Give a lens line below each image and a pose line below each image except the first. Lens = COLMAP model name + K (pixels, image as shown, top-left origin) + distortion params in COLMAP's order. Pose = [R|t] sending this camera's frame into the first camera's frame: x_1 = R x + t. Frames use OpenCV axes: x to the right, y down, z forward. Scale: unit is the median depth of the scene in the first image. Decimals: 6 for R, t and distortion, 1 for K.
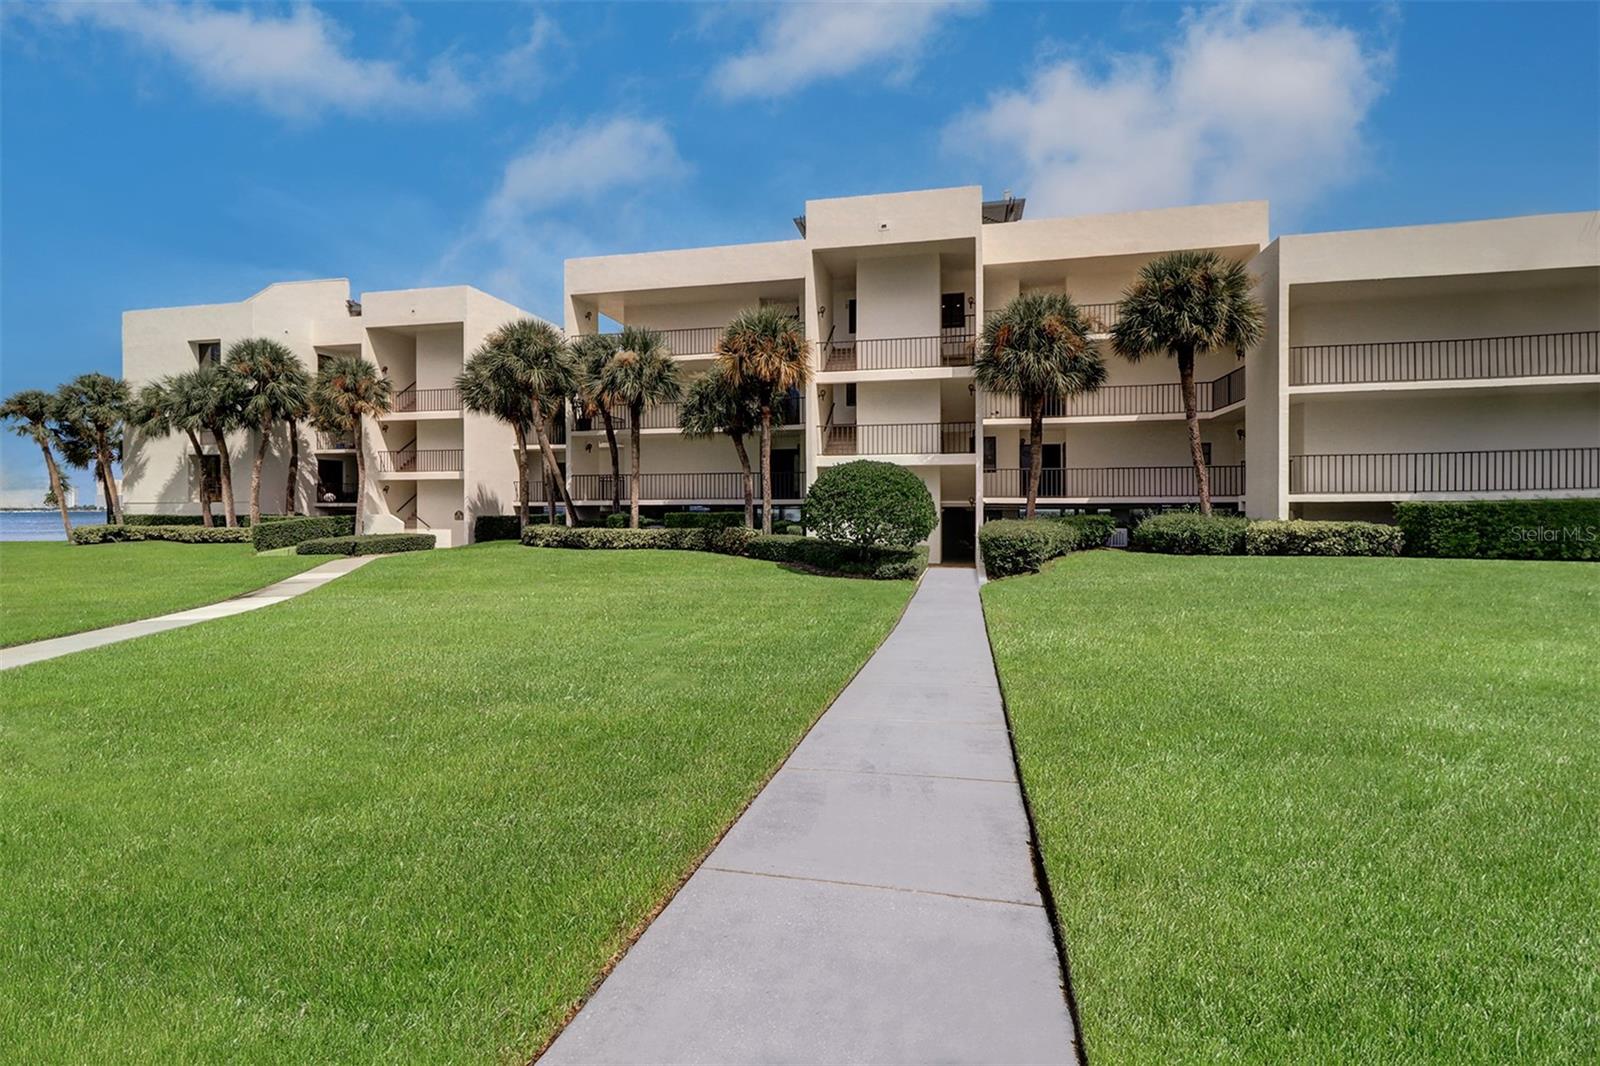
lens RADIAL K [[759.6, 0, 797.6], [0, 759.6, 529.8], [0, 0, 1]] dist [0.000446, 0.003798]
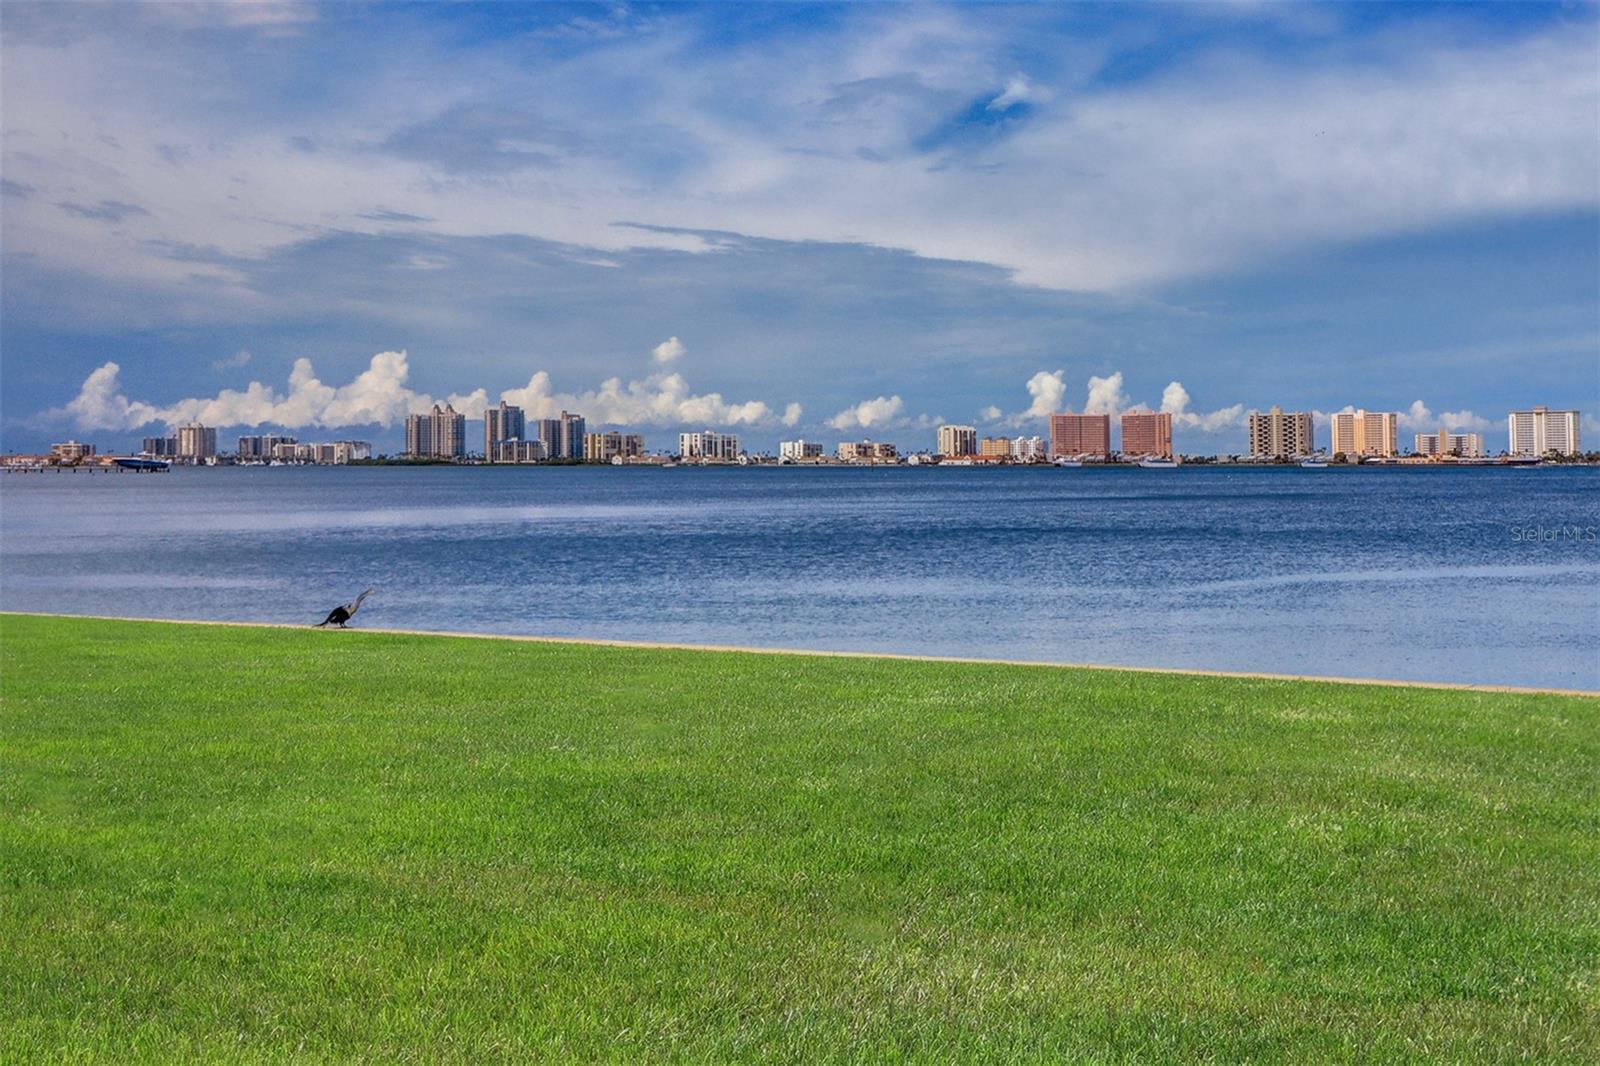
lens RADIAL K [[1353.6, 0, 801.6], [0, 1353.6, 537.3], [0, 0, 1]] dist [-0.010096, 0.006136]
pose [[0.999996, -0.000177, -0.002654, 0.046203], [0.000163, 0.999987, -0.005043, -0.060573], [0.002655, 0.005042, 0.999984, -0.870793]]
